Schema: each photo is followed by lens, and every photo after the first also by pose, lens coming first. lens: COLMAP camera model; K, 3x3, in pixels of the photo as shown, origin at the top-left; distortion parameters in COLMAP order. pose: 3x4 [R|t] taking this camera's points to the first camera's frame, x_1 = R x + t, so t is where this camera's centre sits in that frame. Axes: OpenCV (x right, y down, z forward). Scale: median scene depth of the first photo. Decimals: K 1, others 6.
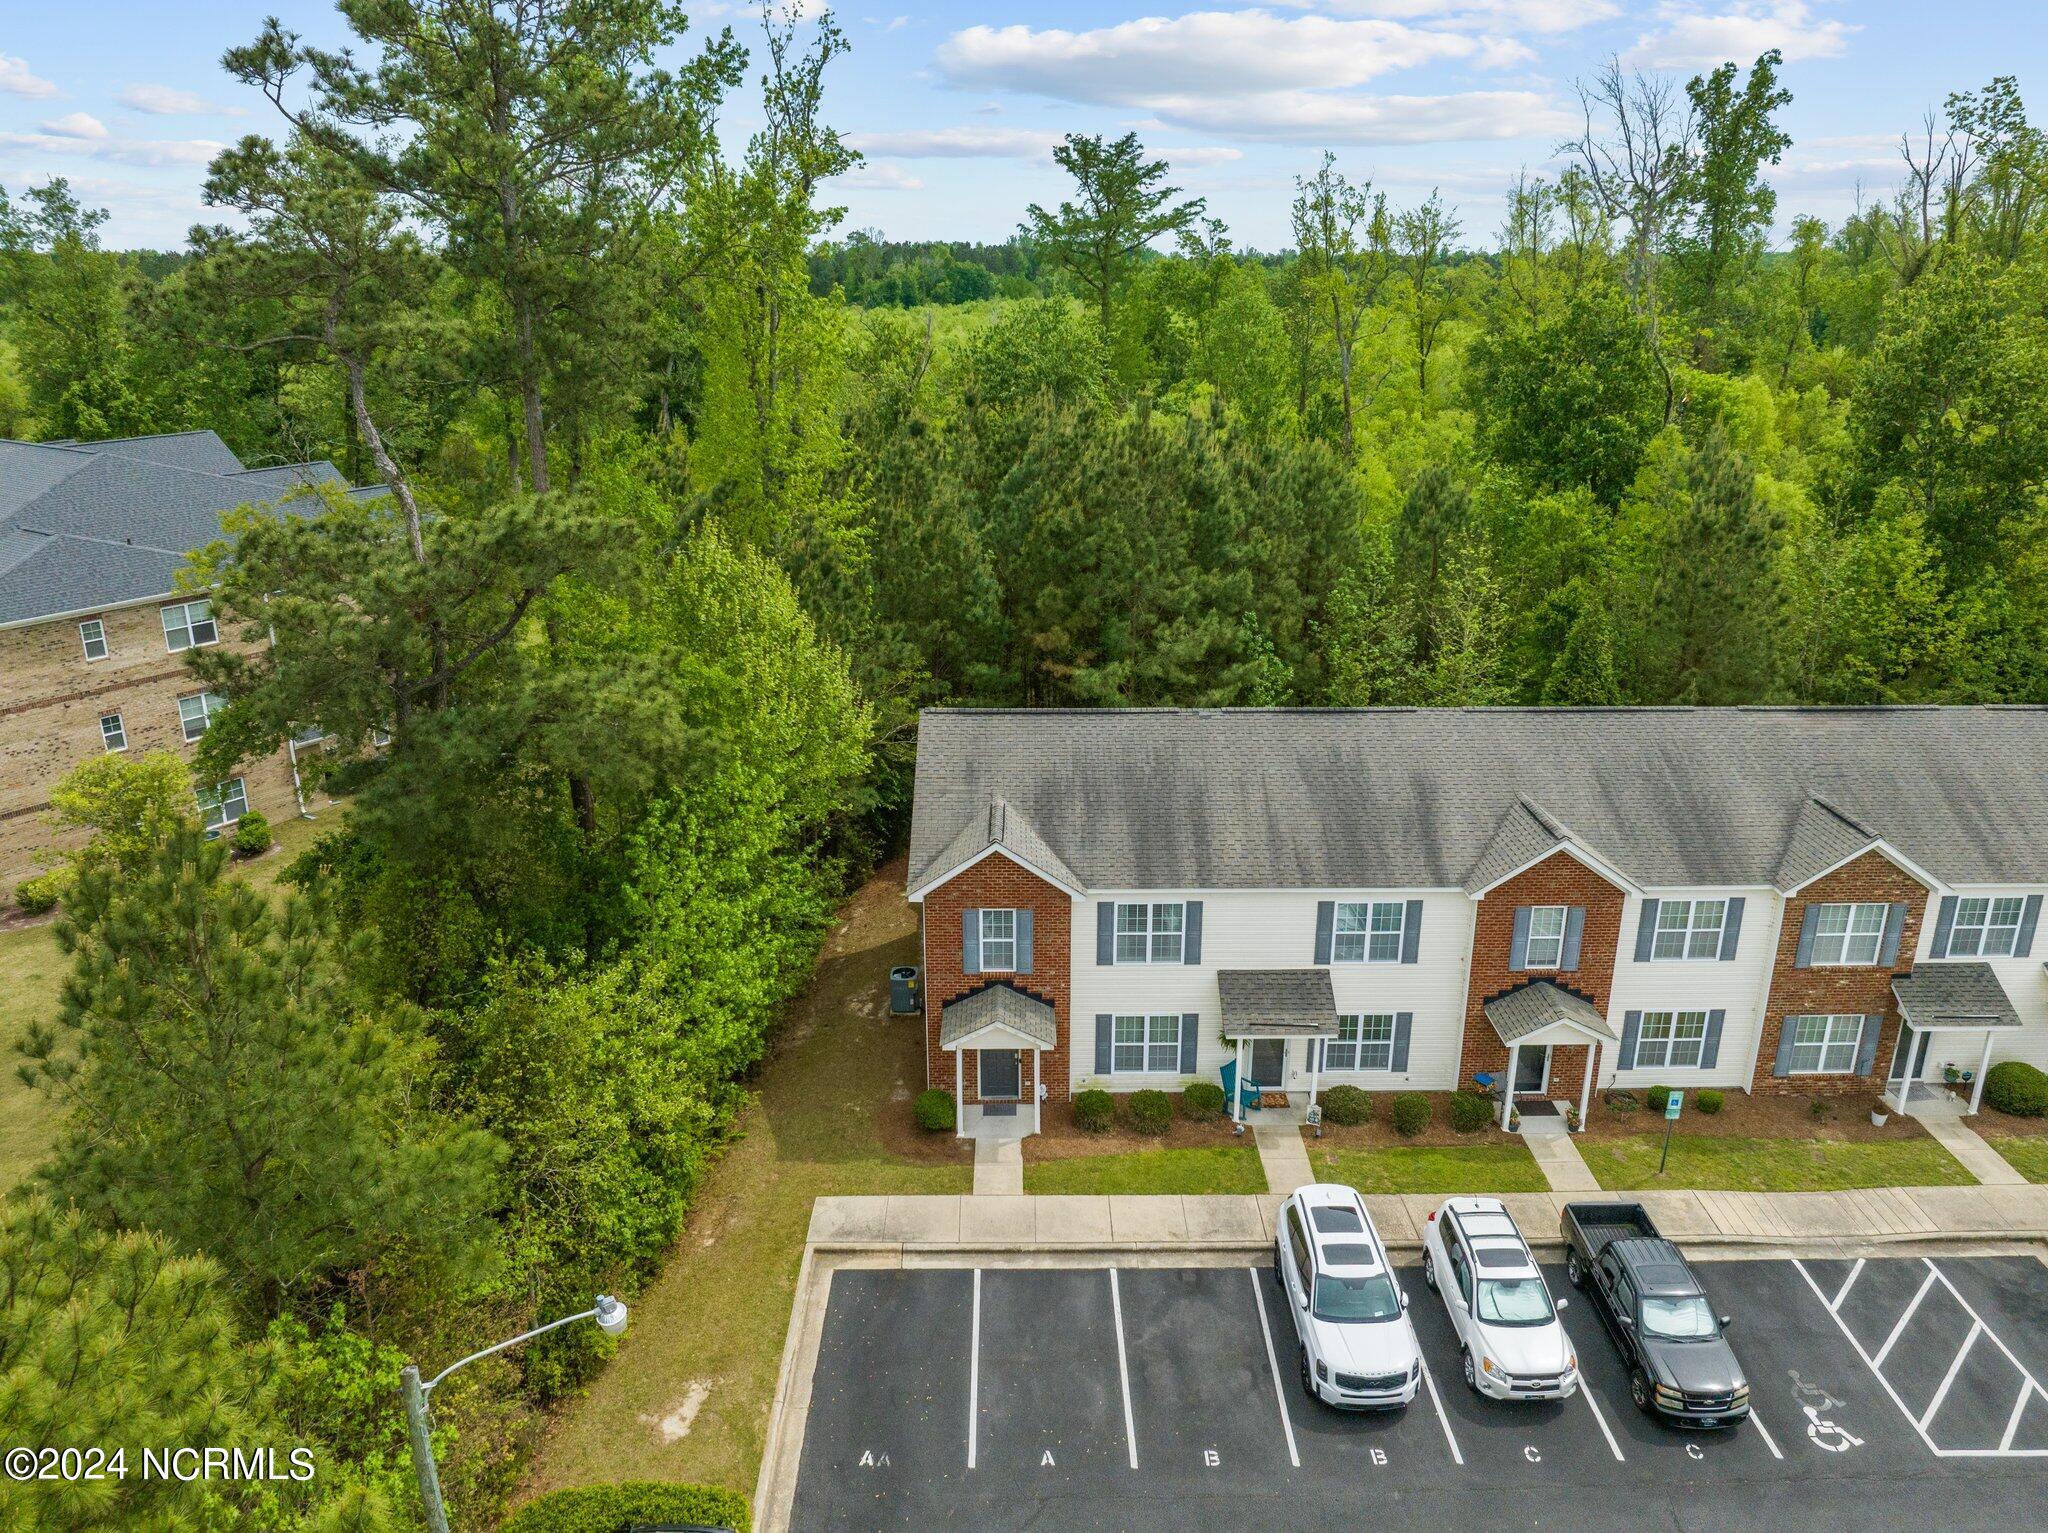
lens RADIAL K [[1447.8, 0, 1024.0], [0, 1447.8, 766.5], [0, 0, 1]] dist [-0.000045, -0.000488]
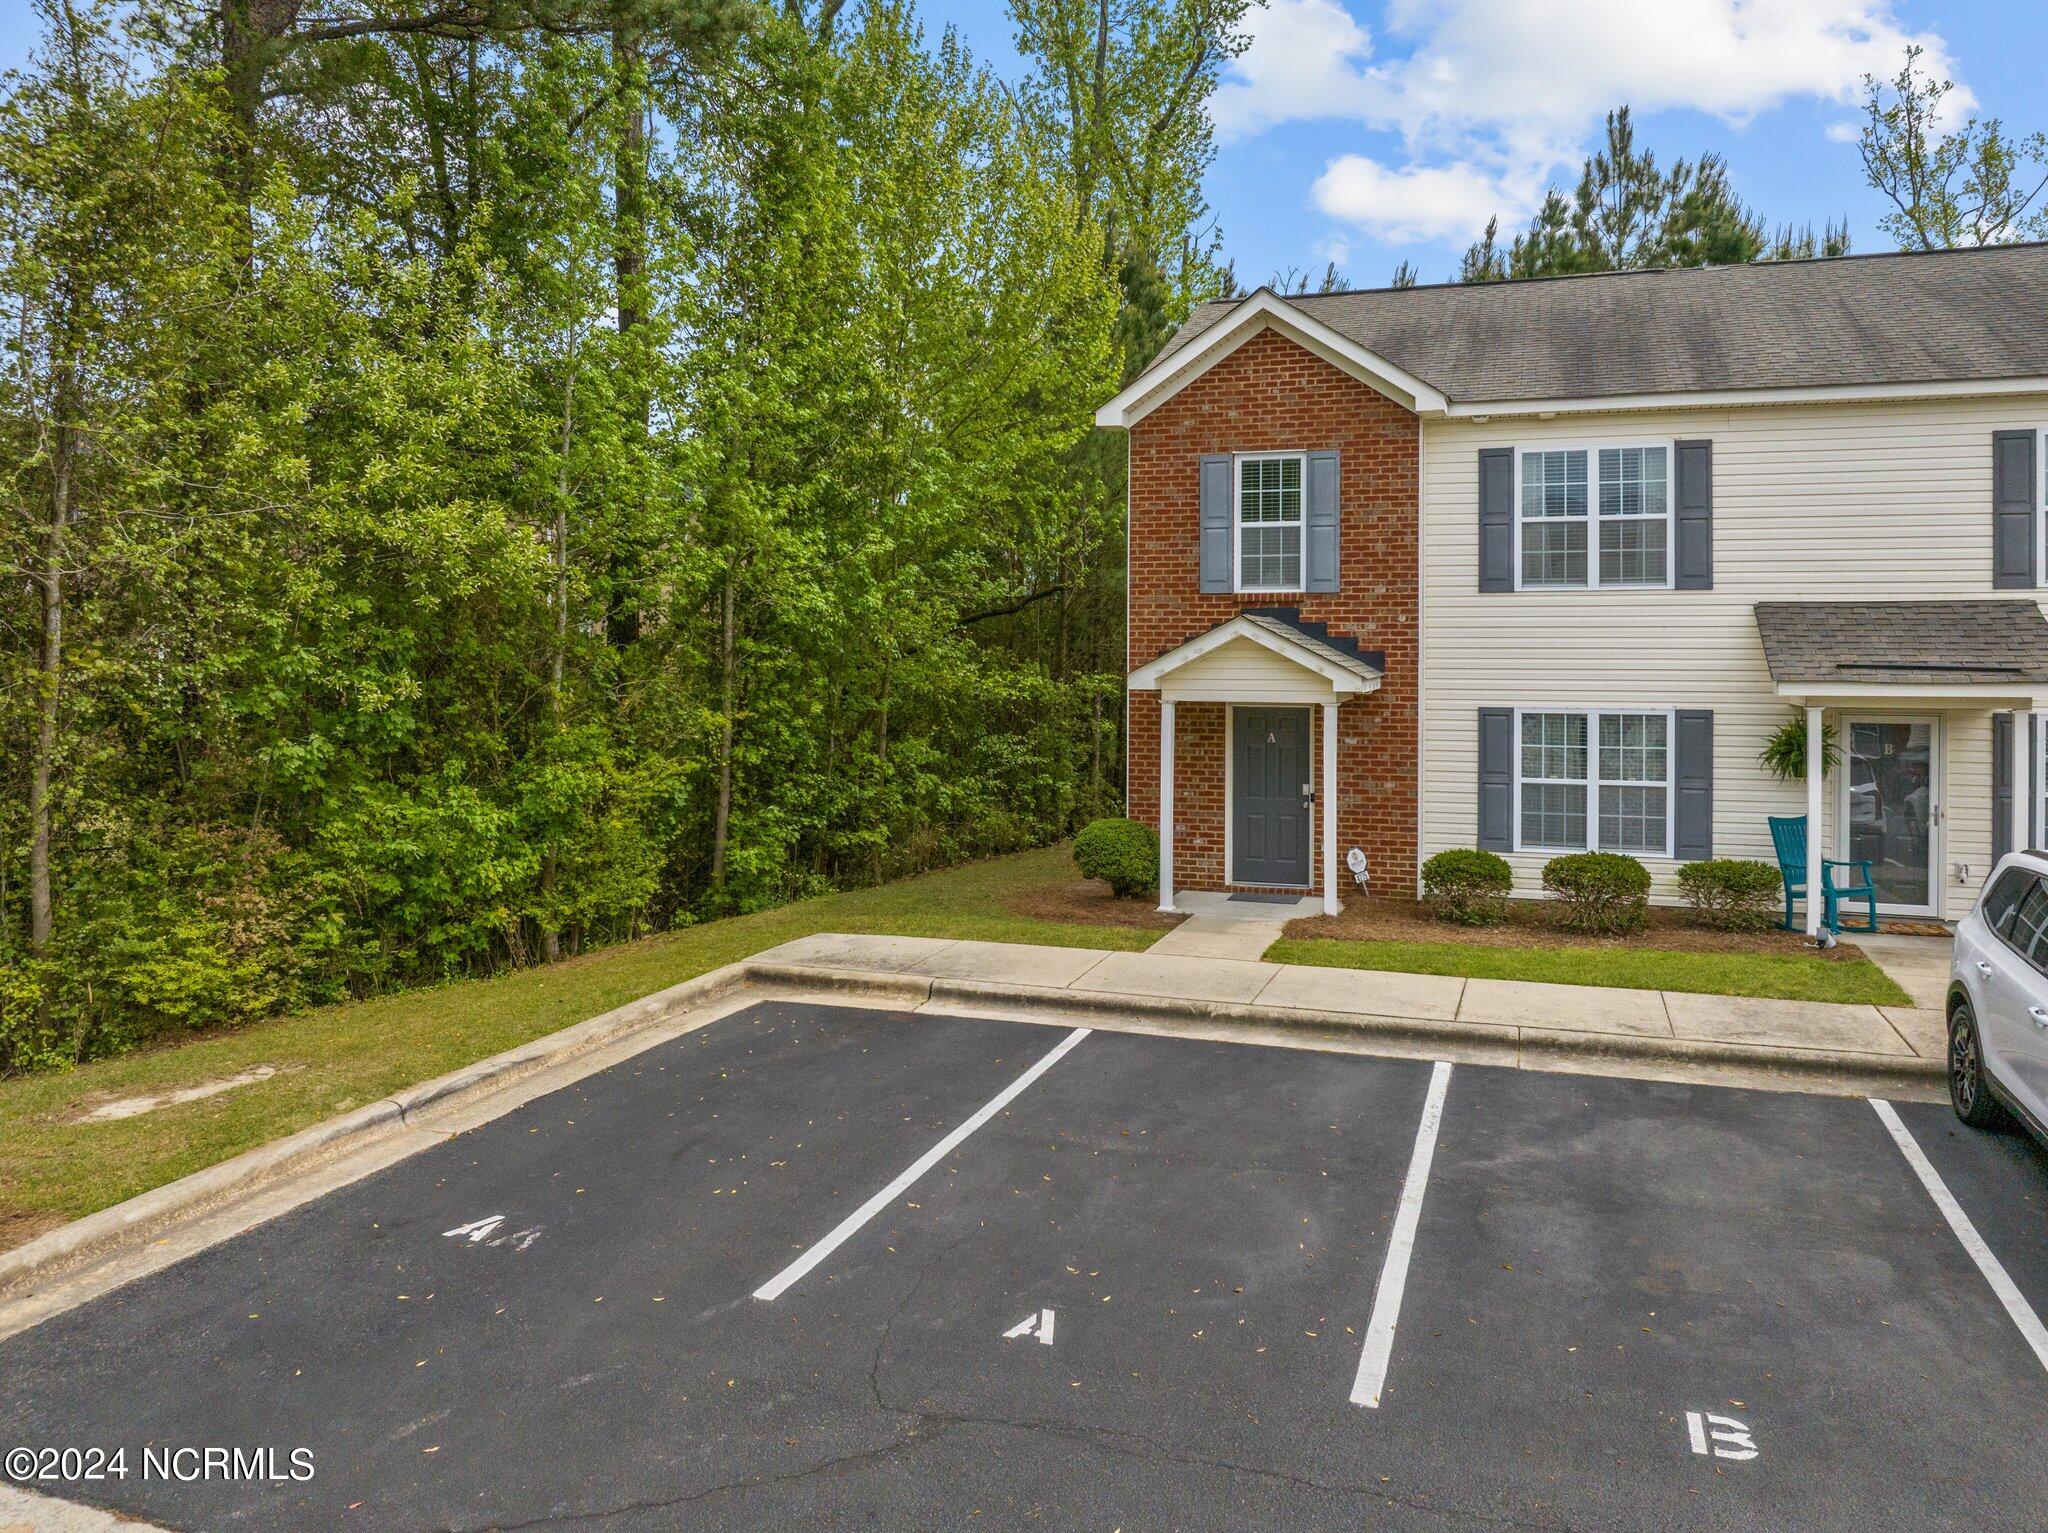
lens RADIAL K [[1466.3, 0, 1020.8], [0, 1466.3, 665.9], [0, 0, 1]] dist [-0.031133, -0.003278]
pose [[0.938894, 0.005705, -0.344159, 0.075735], [-0.110788, 0.951664, -0.286465, 0.320974], [0.325889, 0.307089, 0.894143, 0.529545]]
